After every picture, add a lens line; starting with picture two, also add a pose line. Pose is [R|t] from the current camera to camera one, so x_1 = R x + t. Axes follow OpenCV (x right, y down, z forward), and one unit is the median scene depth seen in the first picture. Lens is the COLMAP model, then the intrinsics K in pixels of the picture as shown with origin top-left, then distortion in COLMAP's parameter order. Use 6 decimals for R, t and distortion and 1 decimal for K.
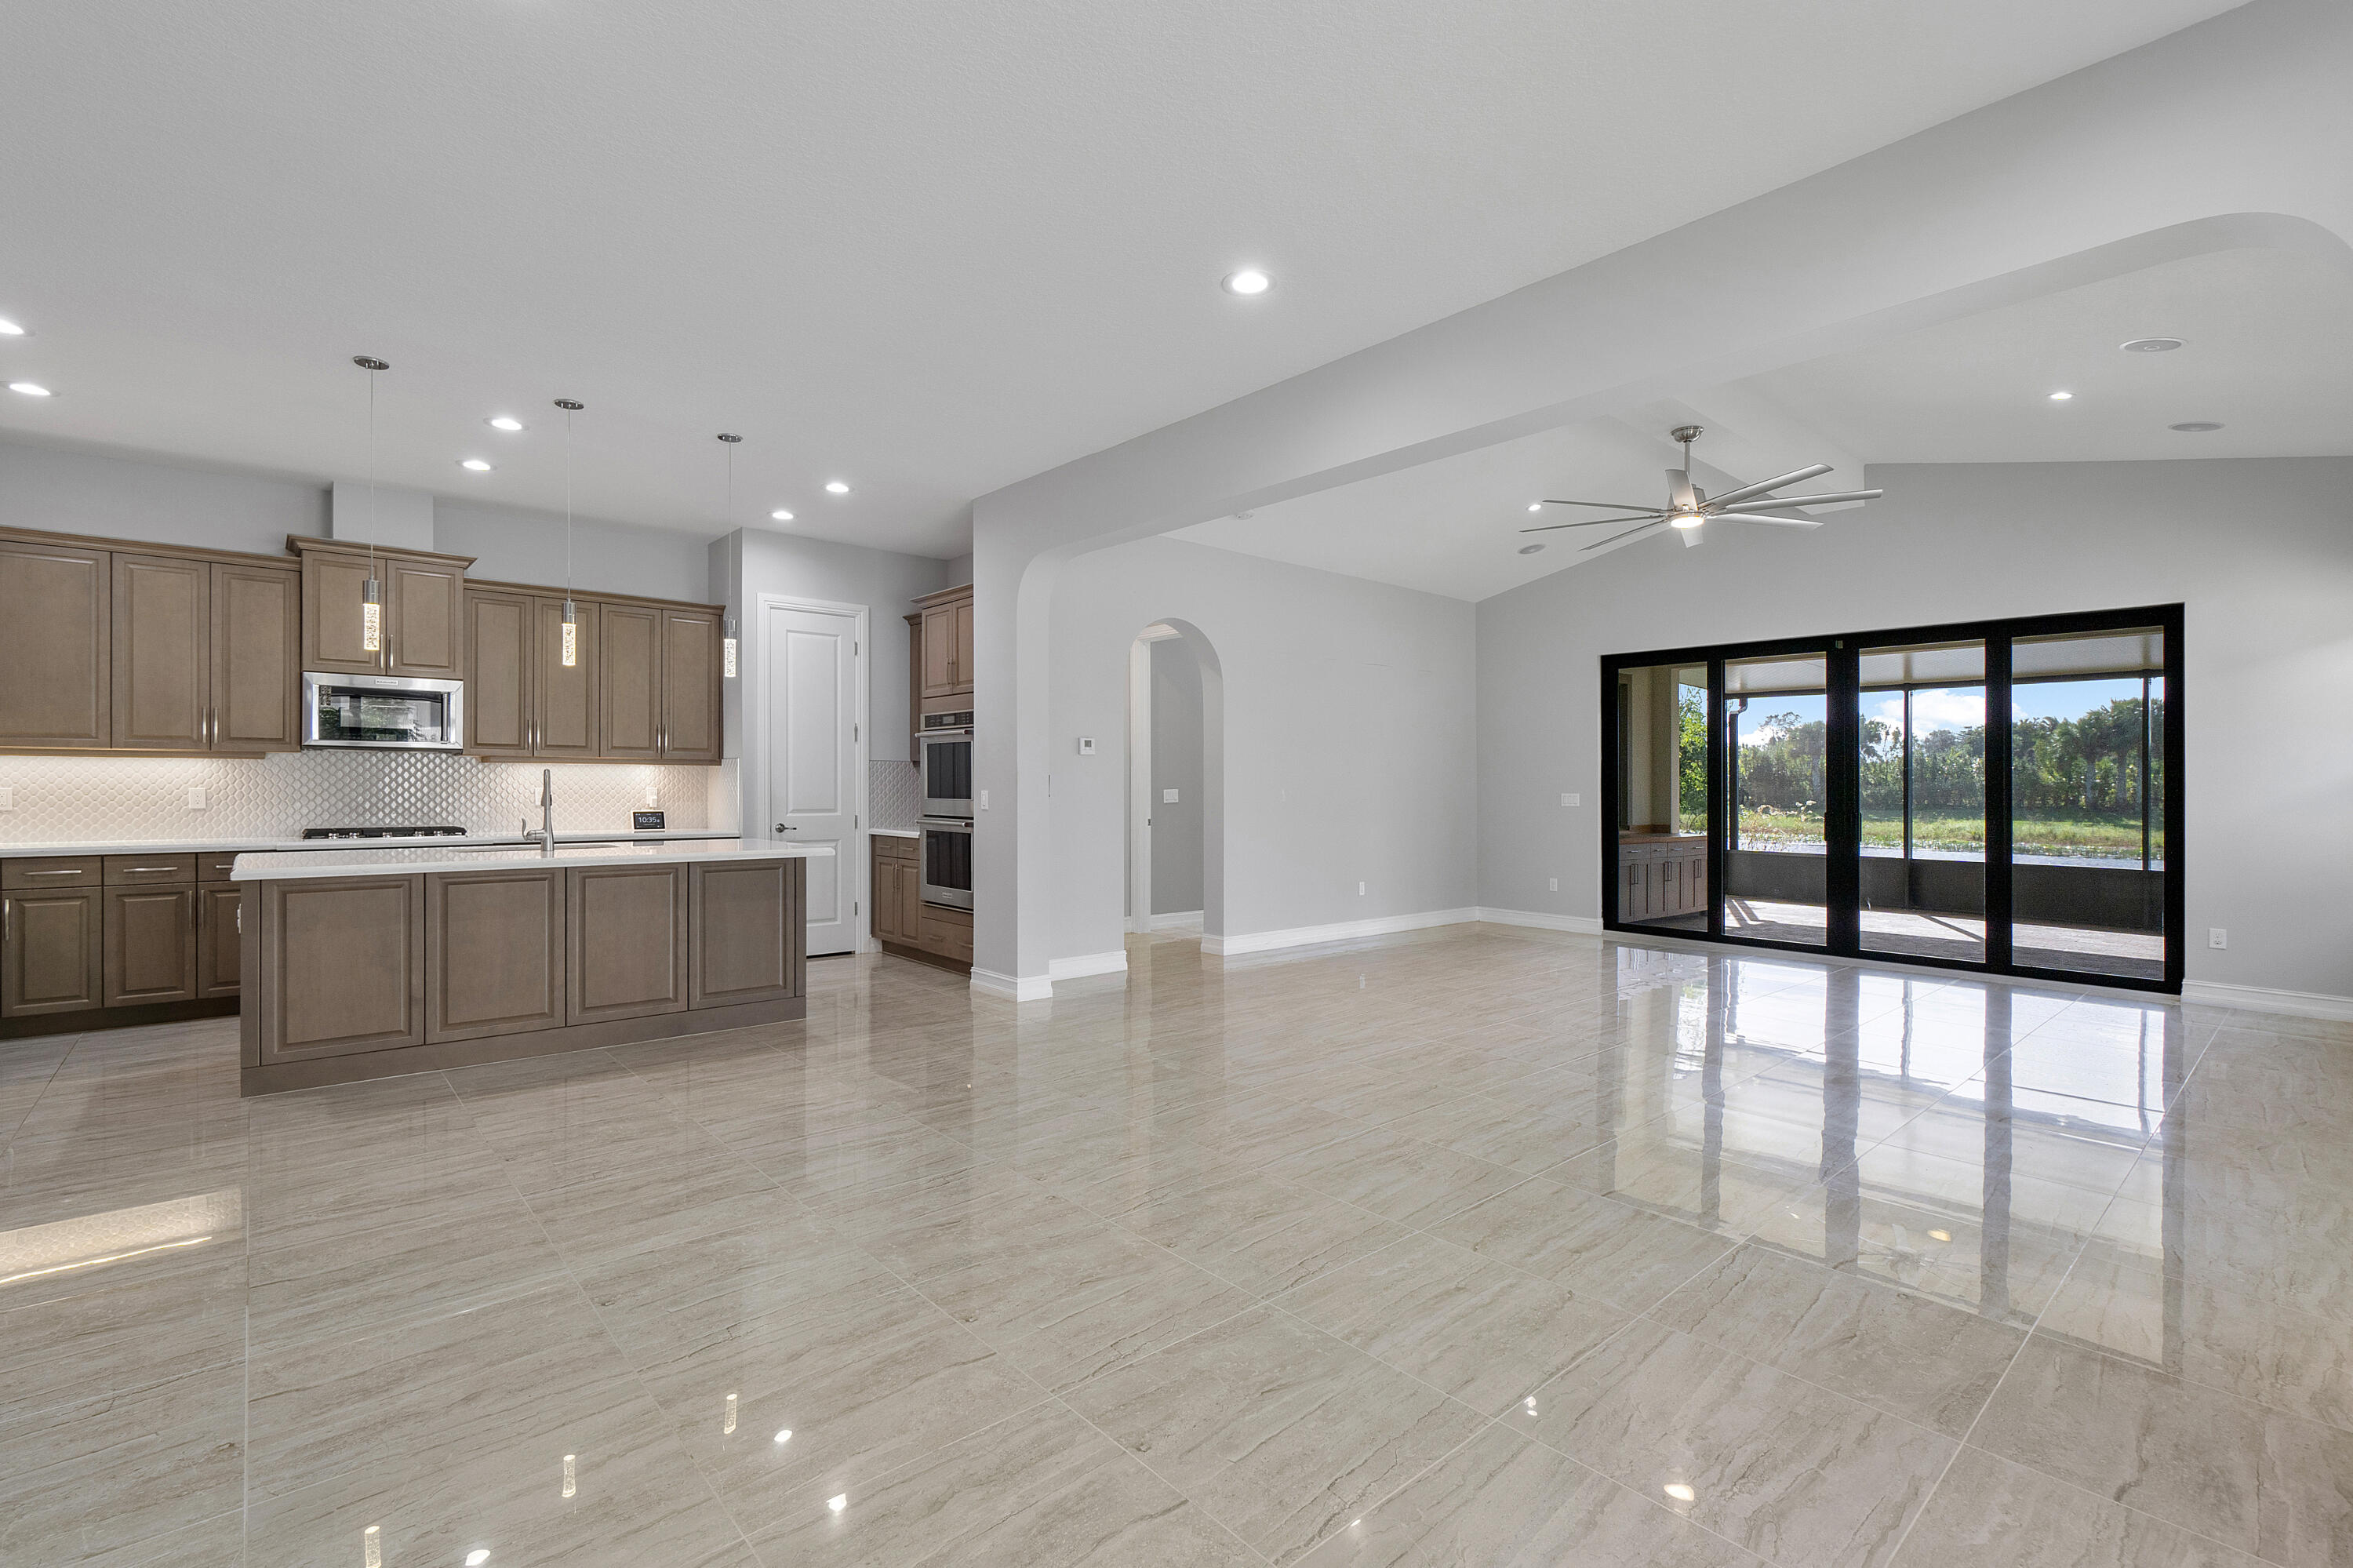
lens RADIAL K [[1049.8, 0, 1161.8], [0, 1049.8, 771.6], [0, 0, 1]] dist [-0.007169, -0.000767]
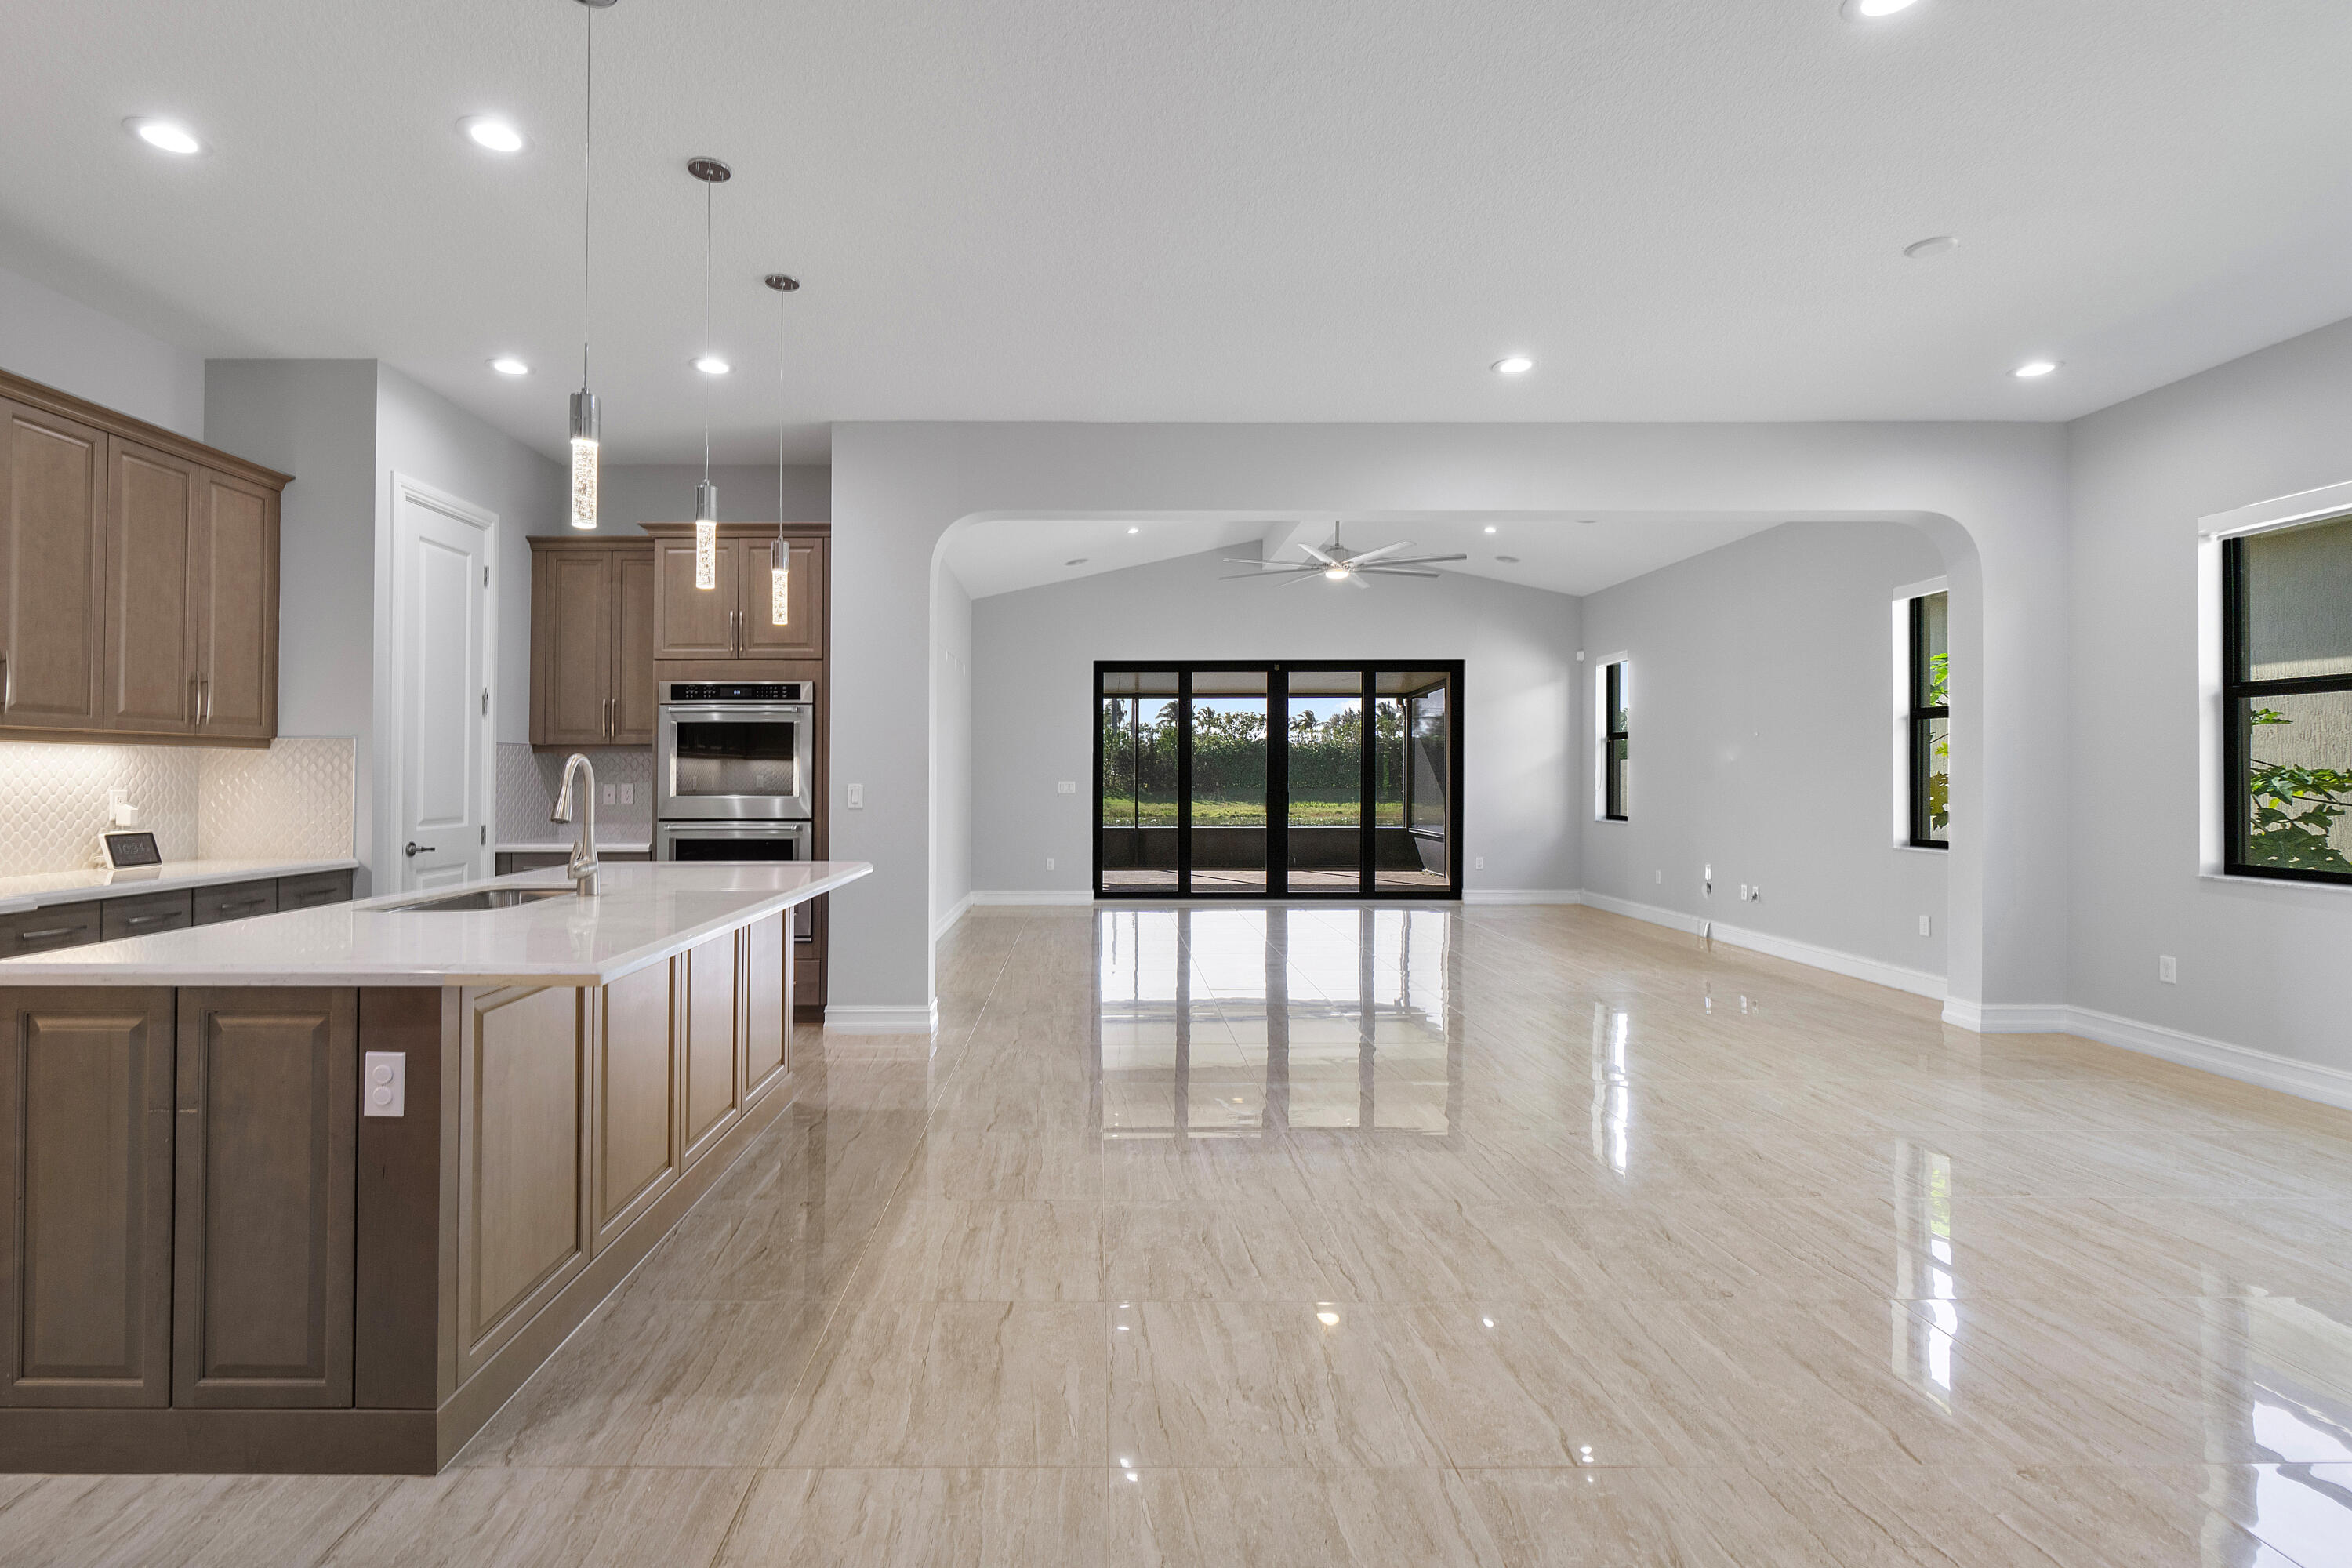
lens RADIAL K [[1095.6, 0, 1098.4], [0, 1095.6, 770.8], [0, 0, 1]] dist [-0.005330, -0.000435]
pose [[0.658220, -0.003831, 0.752816, -0.584975], [-0.004916, 0.999944, 0.009387, -0.001673], [-0.752810, -0.009880, 0.658164, 0.260148]]
